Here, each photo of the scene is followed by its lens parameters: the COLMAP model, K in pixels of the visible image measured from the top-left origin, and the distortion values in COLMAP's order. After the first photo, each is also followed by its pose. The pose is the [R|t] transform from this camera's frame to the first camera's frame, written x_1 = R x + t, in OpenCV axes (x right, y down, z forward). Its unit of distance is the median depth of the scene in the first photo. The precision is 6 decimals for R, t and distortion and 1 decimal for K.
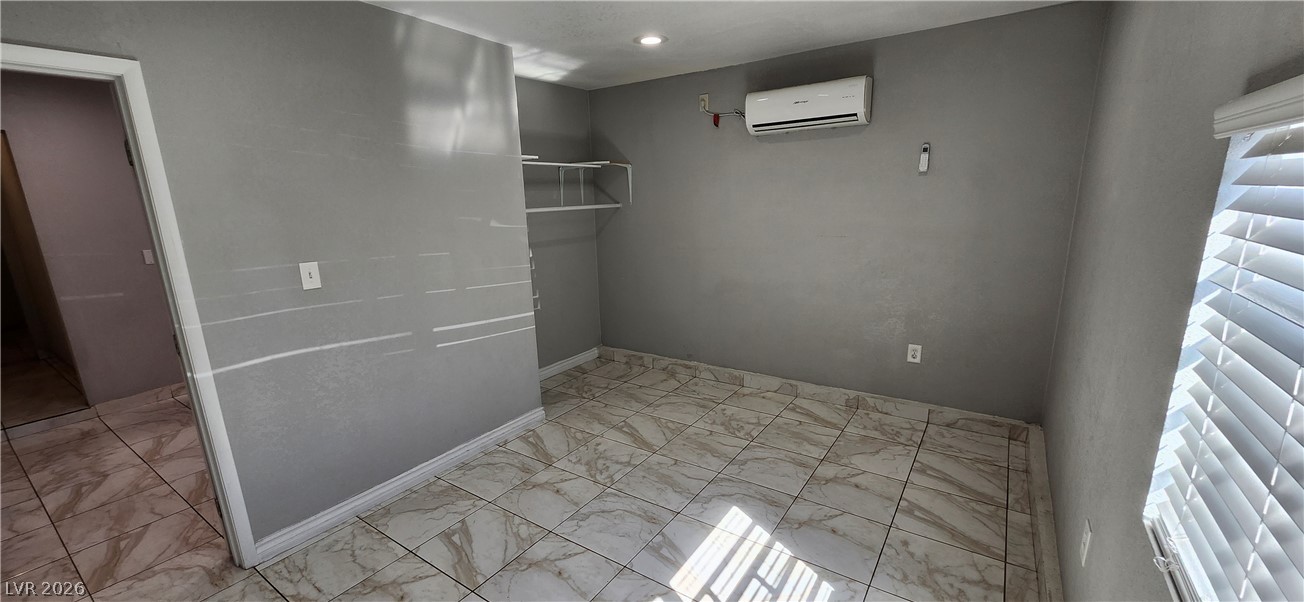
lens RADIAL K [[513.1, 0, 646.7], [0, 513.1, 316.5], [0, 0, 1]] dist [-0.000308, -0.000346]
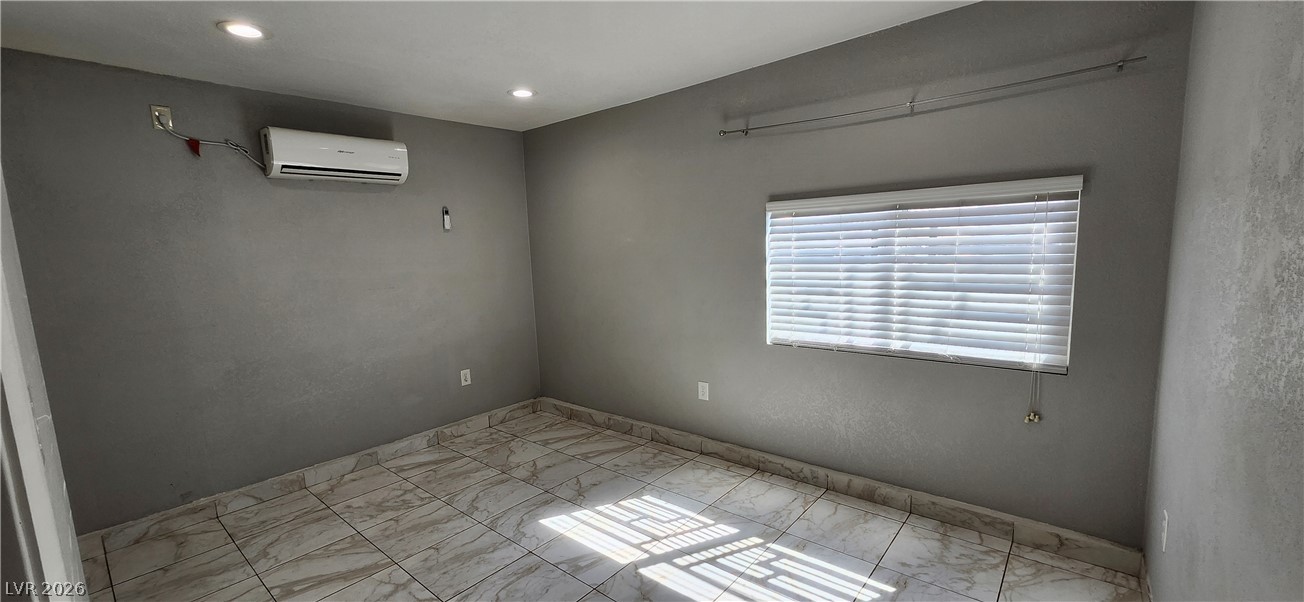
lens RADIAL K [[513.1, 0, 646.7], [0, 513.1, 316.5], [0, 0, 1]] dist [-0.000308, -0.000346]
pose [[0.099600, -0.107515, 0.989202, -0.665507], [0.264689, 0.961189, 0.077820, -0.050899], [-0.959176, 0.254080, 0.124193, 0.444509]]
